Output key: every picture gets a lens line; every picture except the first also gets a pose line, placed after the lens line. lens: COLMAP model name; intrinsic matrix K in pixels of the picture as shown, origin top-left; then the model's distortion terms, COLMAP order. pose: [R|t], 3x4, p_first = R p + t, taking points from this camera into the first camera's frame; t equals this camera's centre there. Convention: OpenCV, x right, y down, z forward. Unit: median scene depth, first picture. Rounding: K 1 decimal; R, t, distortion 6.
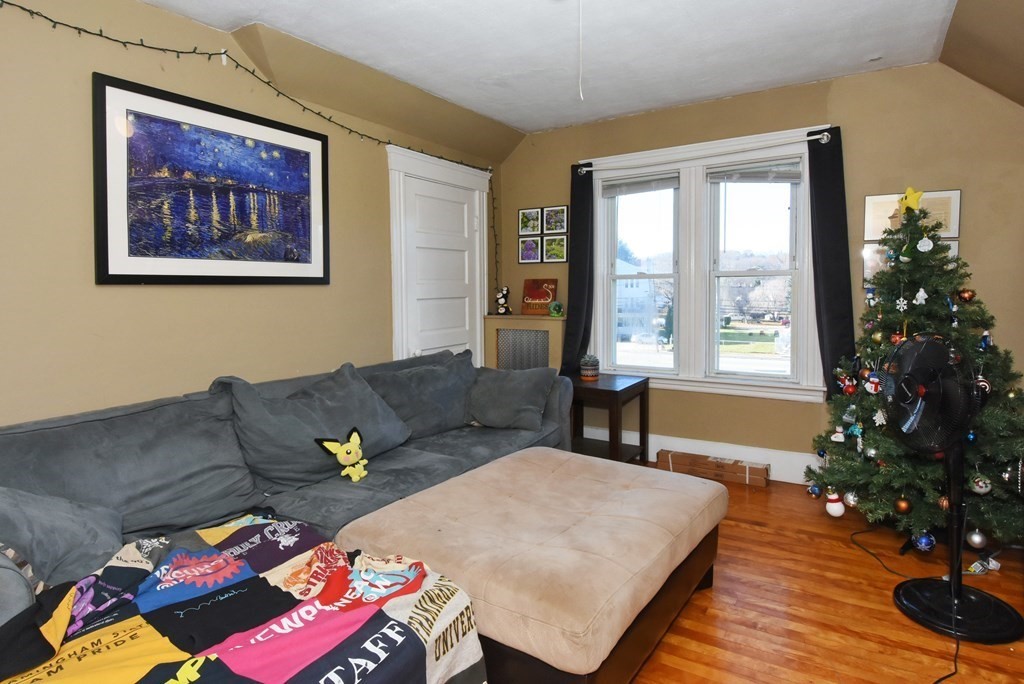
lens RADIAL K [[548.9, 0, 508.6], [0, 548.9, 339.5], [0, 0, 1]] dist [0.011166, -0.018391]
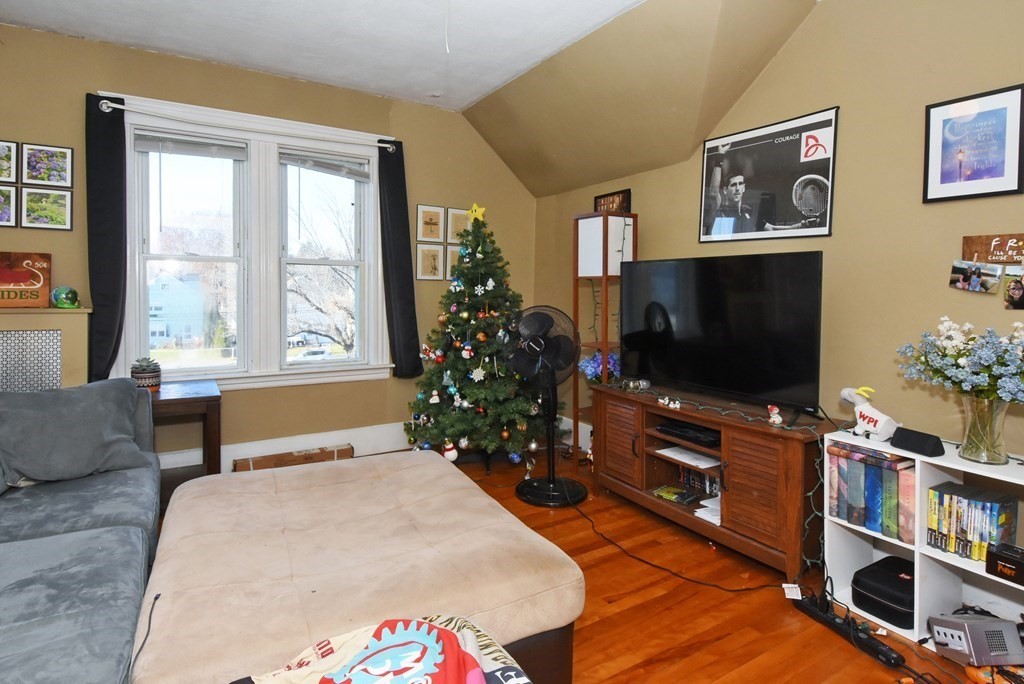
lens RADIAL K [[548.9, 0, 508.5], [0, 548.9, 341.5], [0, 0, 1]] dist [0.011166, -0.018391]
pose [[0.445382, -0.062462, 0.893159, -0.336041], [0.066688, 0.997107, 0.036477, 0.012851], [-0.892854, 0.043317, 0.448259, 0.247973]]
